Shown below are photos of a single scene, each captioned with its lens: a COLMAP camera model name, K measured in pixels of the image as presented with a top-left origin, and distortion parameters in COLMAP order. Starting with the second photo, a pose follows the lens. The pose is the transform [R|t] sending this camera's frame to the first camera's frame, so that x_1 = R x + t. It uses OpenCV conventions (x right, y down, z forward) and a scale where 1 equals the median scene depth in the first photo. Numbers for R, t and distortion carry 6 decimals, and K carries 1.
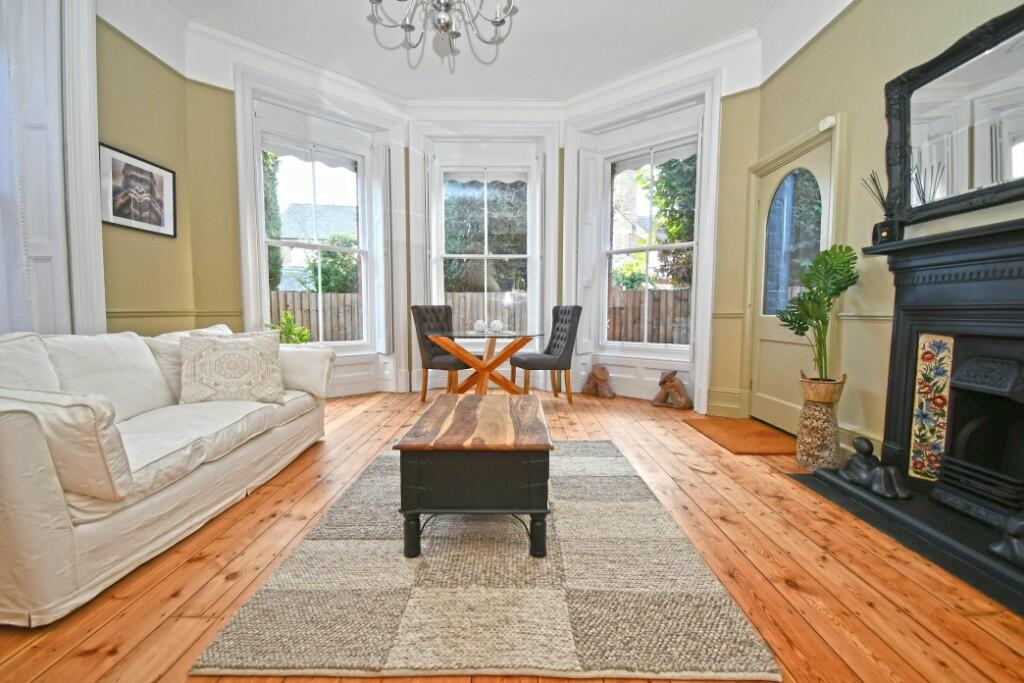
lens RADIAL K [[475.0, 0, 514.6], [0, 475.0, 343.3], [0, 0, 1]] dist [0.000343, -0.005213]
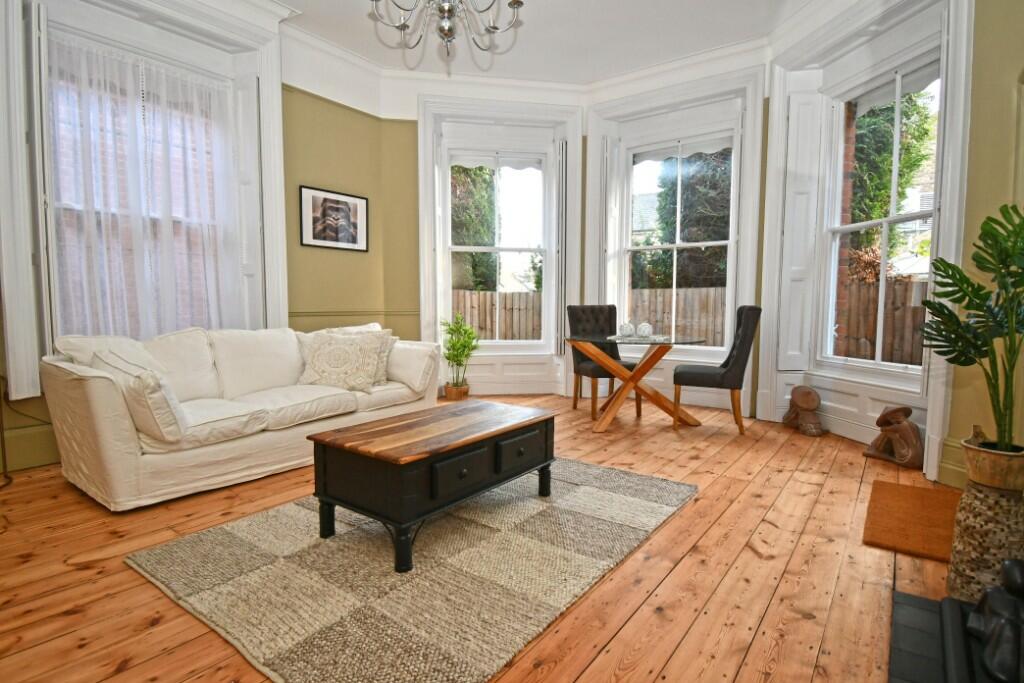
lens RADIAL K [[529.6, 0, 512.9], [0, 529.6, 340.3], [0, 0, 1]] dist [0.002593, -0.004010]
pose [[0.803012, 0.039825, -0.594631, 0.473221], [-0.041618, 0.999076, 0.010710, -0.025380], [0.594508, 0.016147, 0.803927, 0.137734]]
